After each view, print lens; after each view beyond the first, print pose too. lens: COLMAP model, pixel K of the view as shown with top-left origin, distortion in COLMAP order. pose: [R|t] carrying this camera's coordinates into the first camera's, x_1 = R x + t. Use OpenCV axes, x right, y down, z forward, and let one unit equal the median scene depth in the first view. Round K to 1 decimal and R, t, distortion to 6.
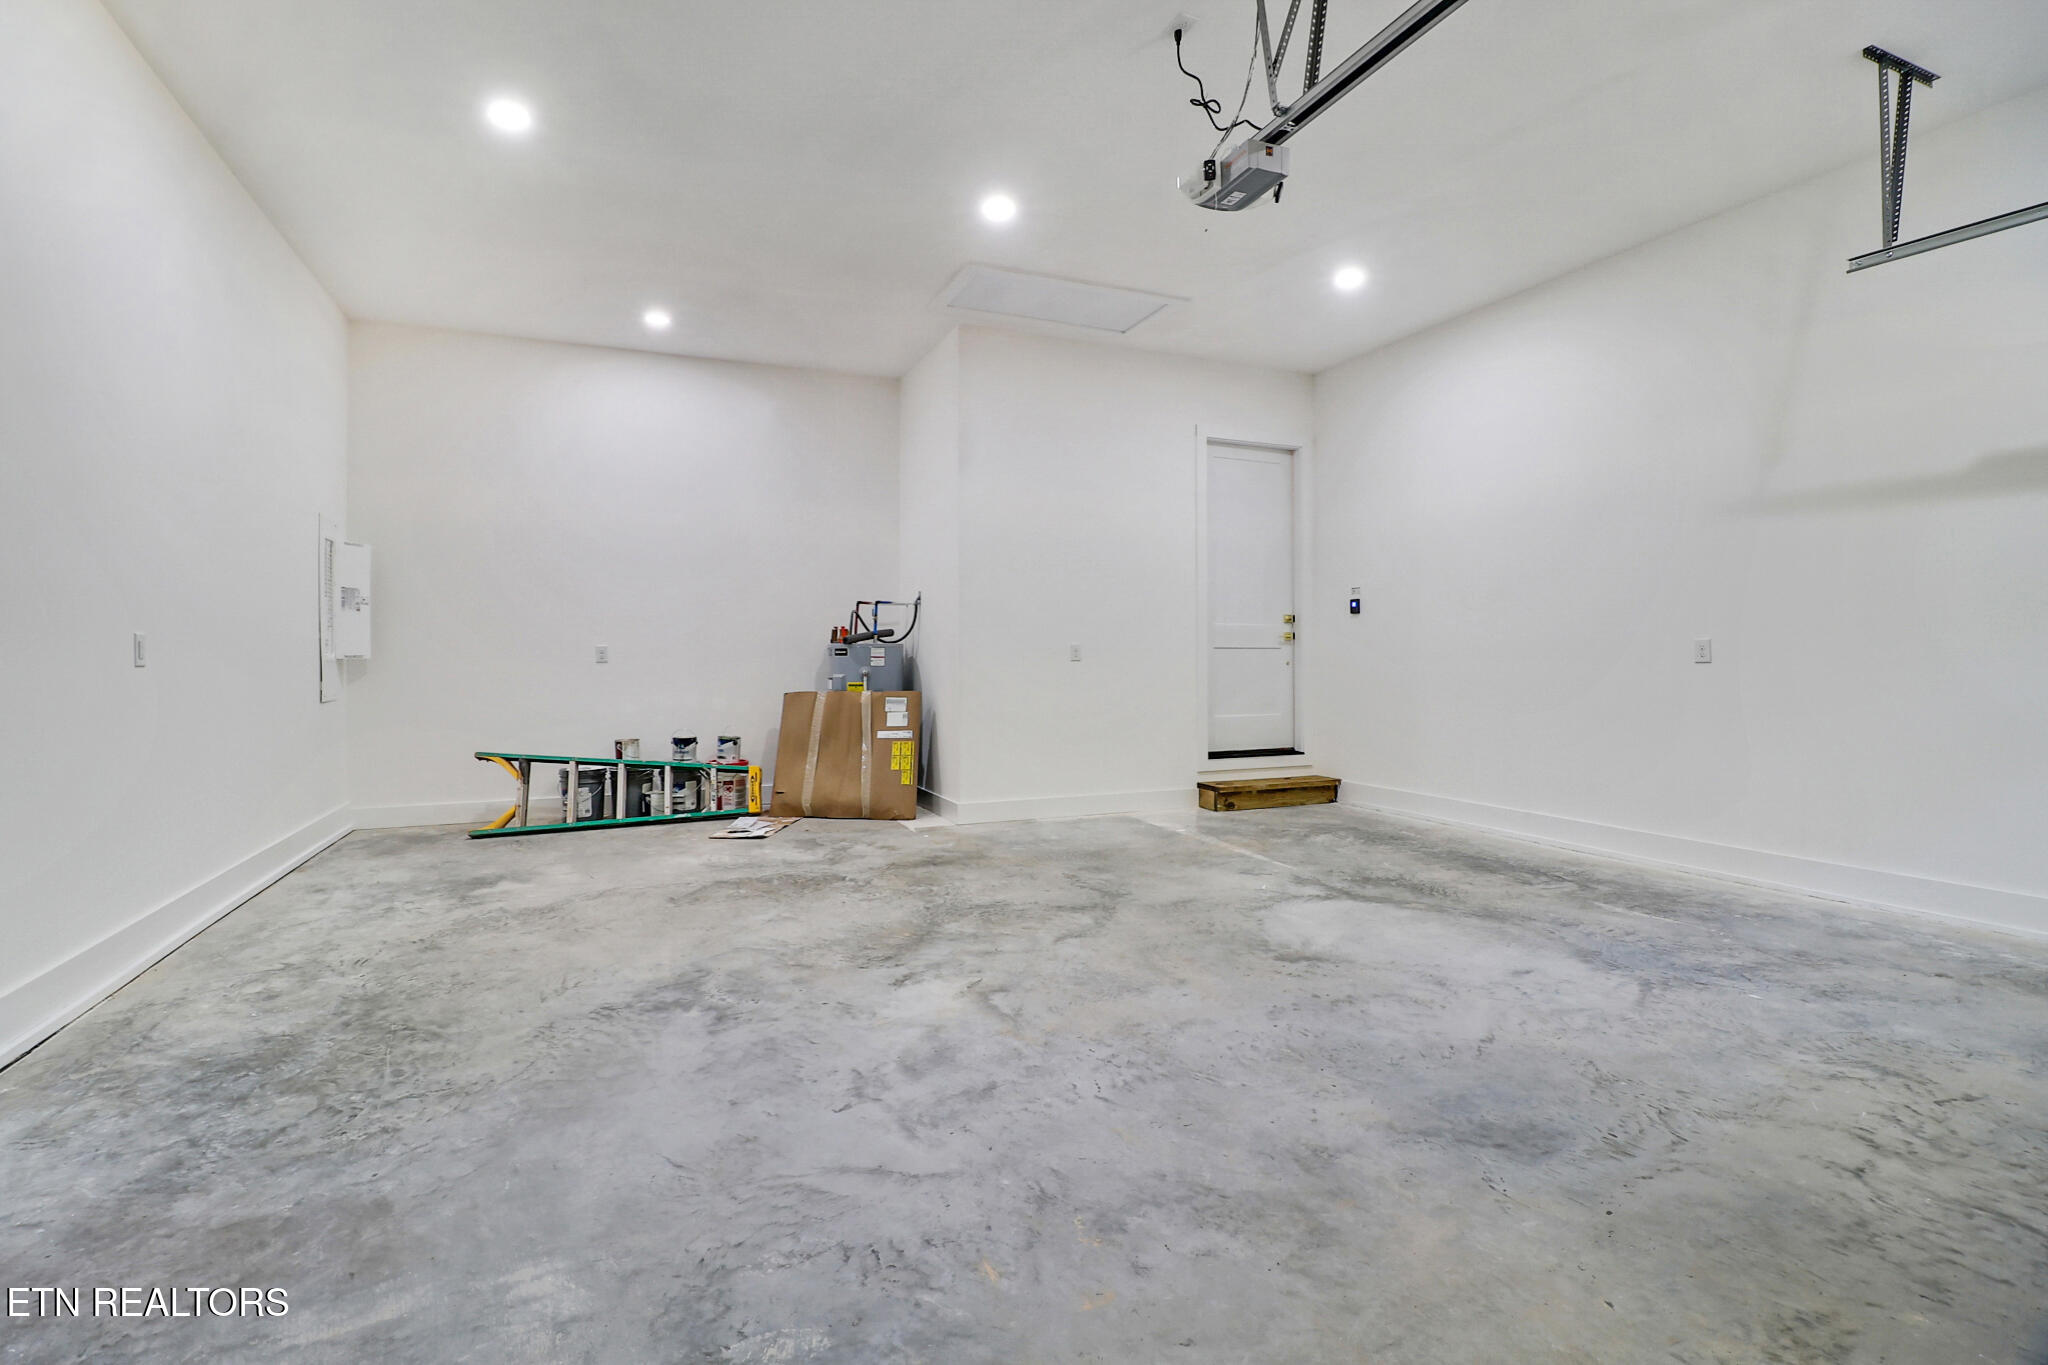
lens RADIAL K [[932.2, 0, 998.6], [0, 932.2, 651.0], [0, 0, 1]] dist [-0.001048, -0.000086]
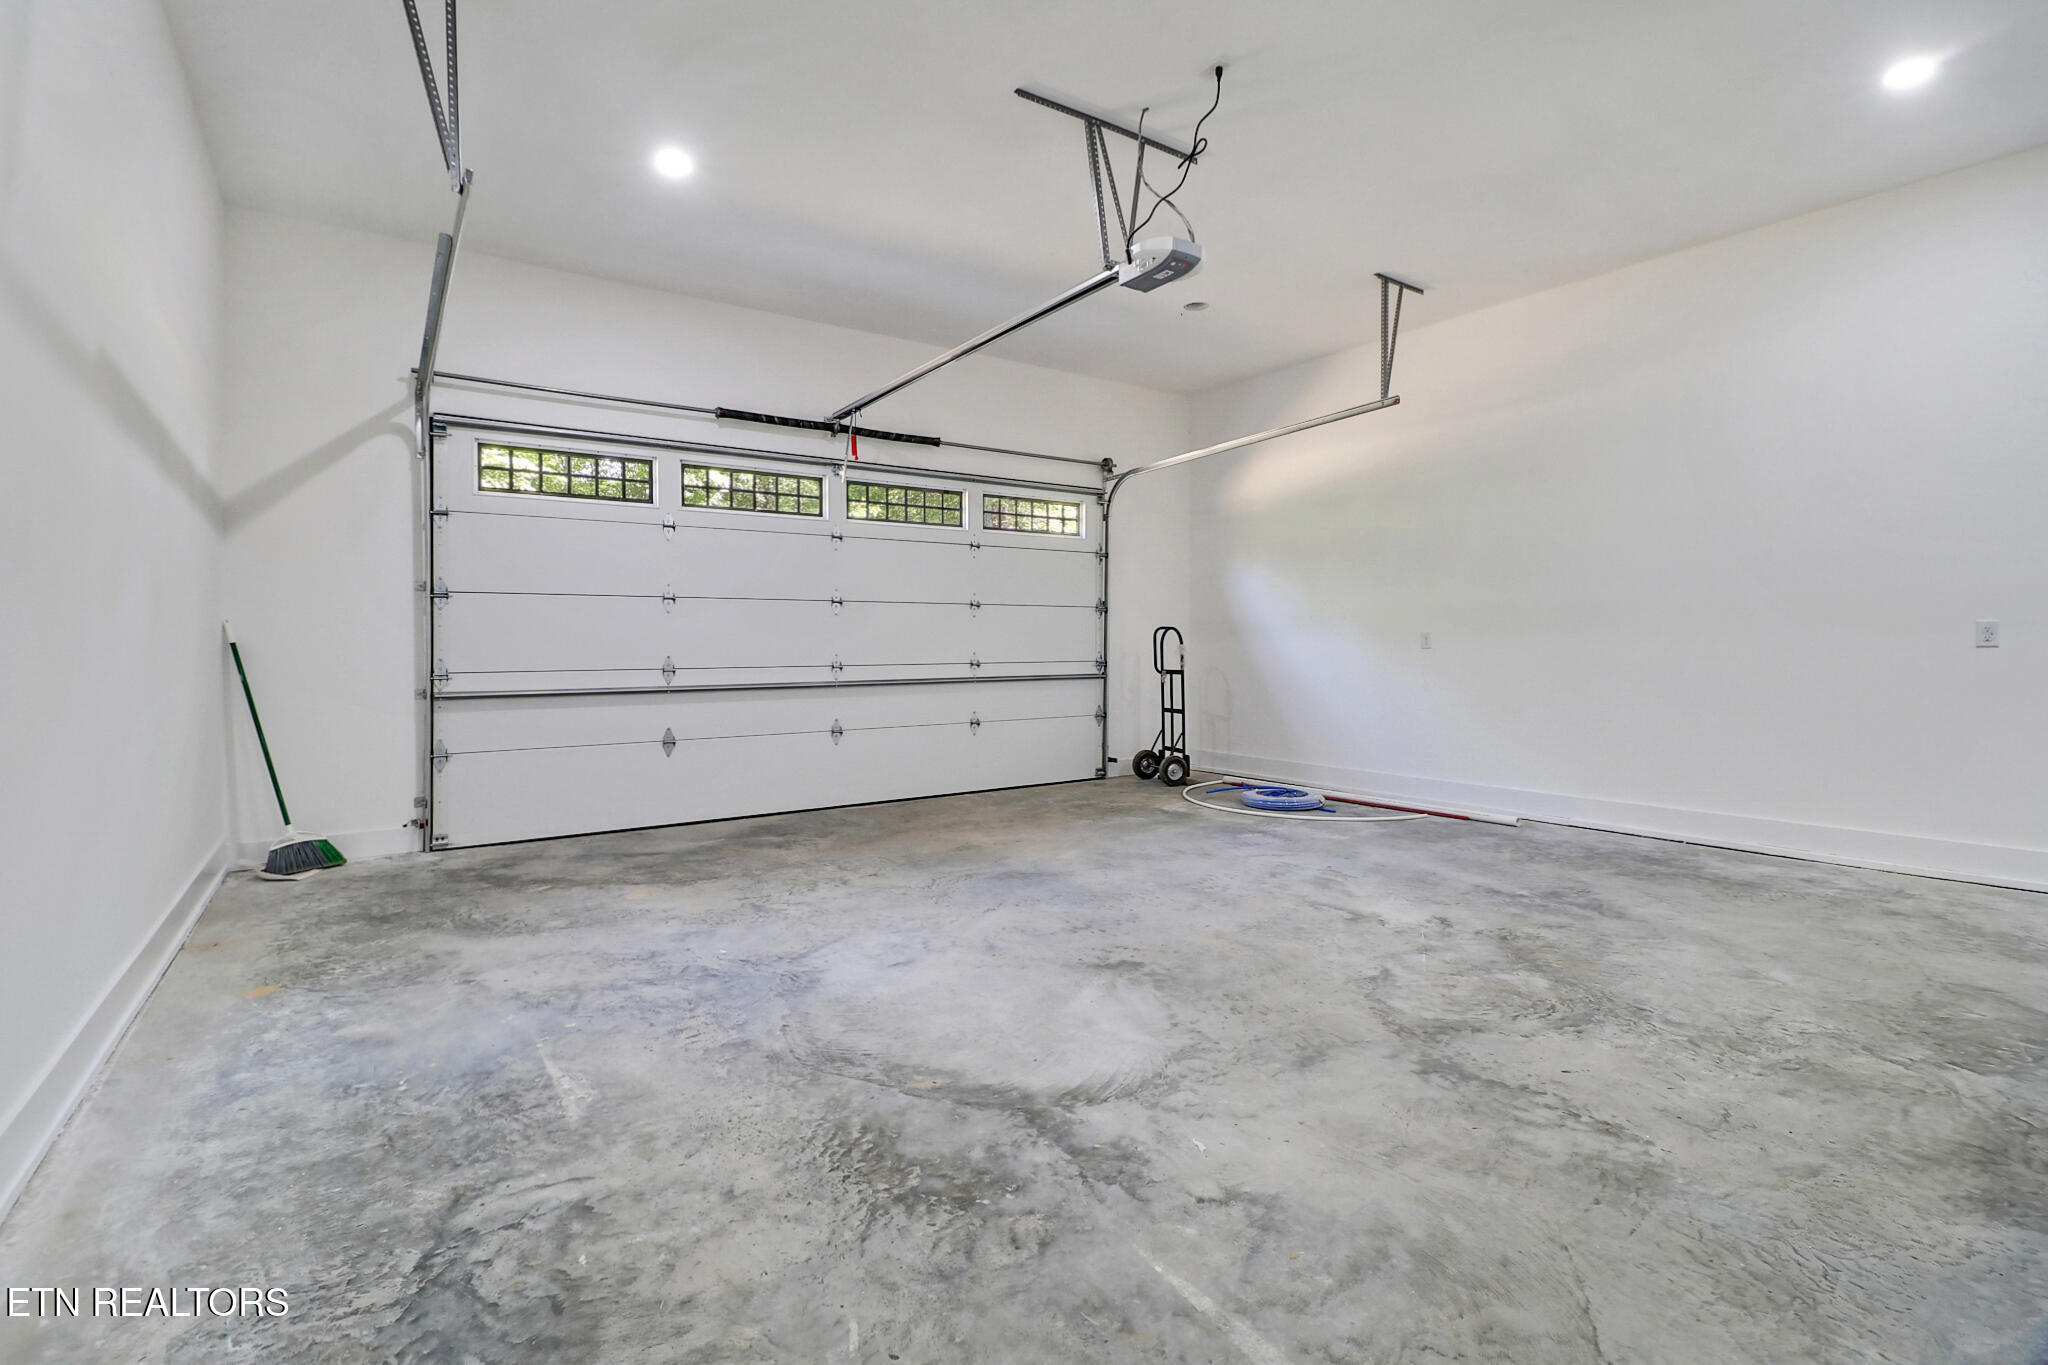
lens RADIAL K [[932.2, 0, 998.6], [0, 932.2, 651.0], [0, 0, 1]] dist [-0.001048, -0.000086]
pose [[-0.979827, 0.003358, -0.199820, 0.643569], [0.004082, 0.999987, -0.003211, 0.017600], [0.199807, -0.003962, -0.979827, 1.948214]]
